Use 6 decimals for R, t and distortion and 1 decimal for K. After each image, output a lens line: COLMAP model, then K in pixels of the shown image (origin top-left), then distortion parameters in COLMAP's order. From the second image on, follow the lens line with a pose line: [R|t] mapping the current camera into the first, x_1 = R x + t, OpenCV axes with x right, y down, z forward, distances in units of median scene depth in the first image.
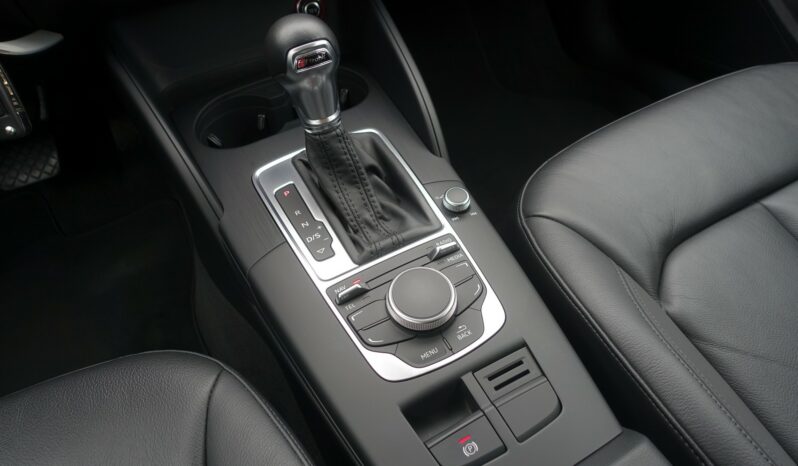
lens RADIAL K [[547.8, 0, 400.1], [0, 547.8, 238.1], [0, 0, 1]] dist [-0.000073, -0.002176]
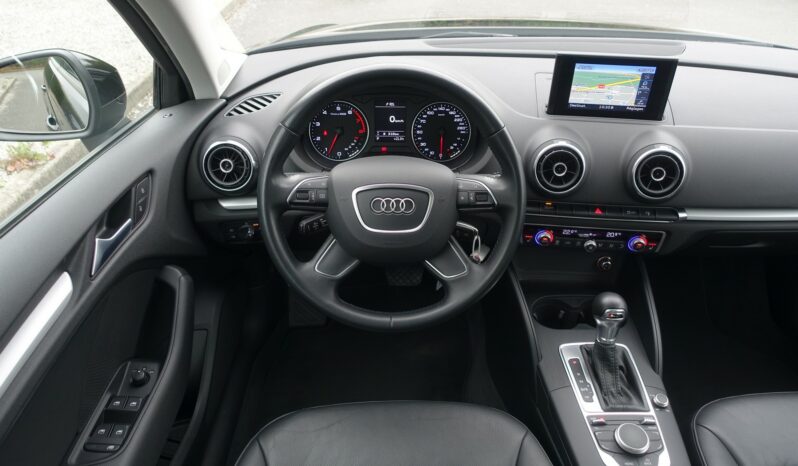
lens RADIAL K [[547.8, 0, 398.3], [0, 547.8, 230.3], [0, 0, 1]] dist [-0.000073, -0.002176]
pose [[0.883684, 0.309912, -0.350795, -0.240241], [-0.383202, 0.909358, -0.161942, 0.057496], [0.268810, 0.277531, 0.922344, -1.297444]]
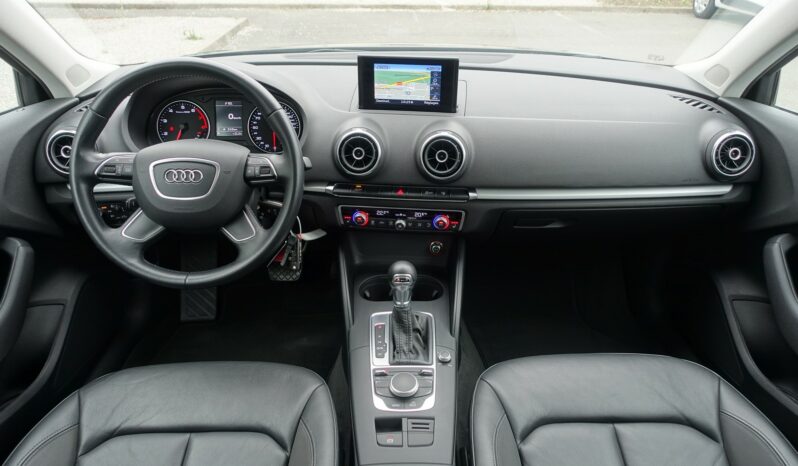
lens RADIAL K [[547.8, 0, 394.7], [0, 547.8, 229.4], [0, 0, 1]] dist [-0.000073, -0.002176]
pose [[0.882636, 0.277465, -0.379430, 0.643523], [-0.379742, 0.896637, -0.227680, 0.052600], [0.277038, 0.345044, 0.896769, -1.255806]]
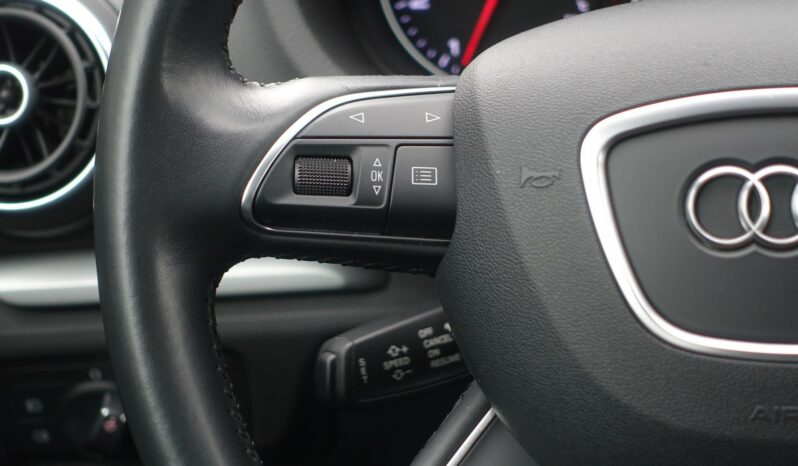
lens RADIAL K [[1786.1, 0, 398.0], [0, 1786.1, 231.9], [0, 0, 1]] dist [-0.058514, 0.000000]
pose [[0.809308, 0.234526, -0.538534, -0.530740], [-0.410823, 0.881282, -0.233595, 0.059657], [0.419816, 0.410292, 0.809577, -0.630393]]
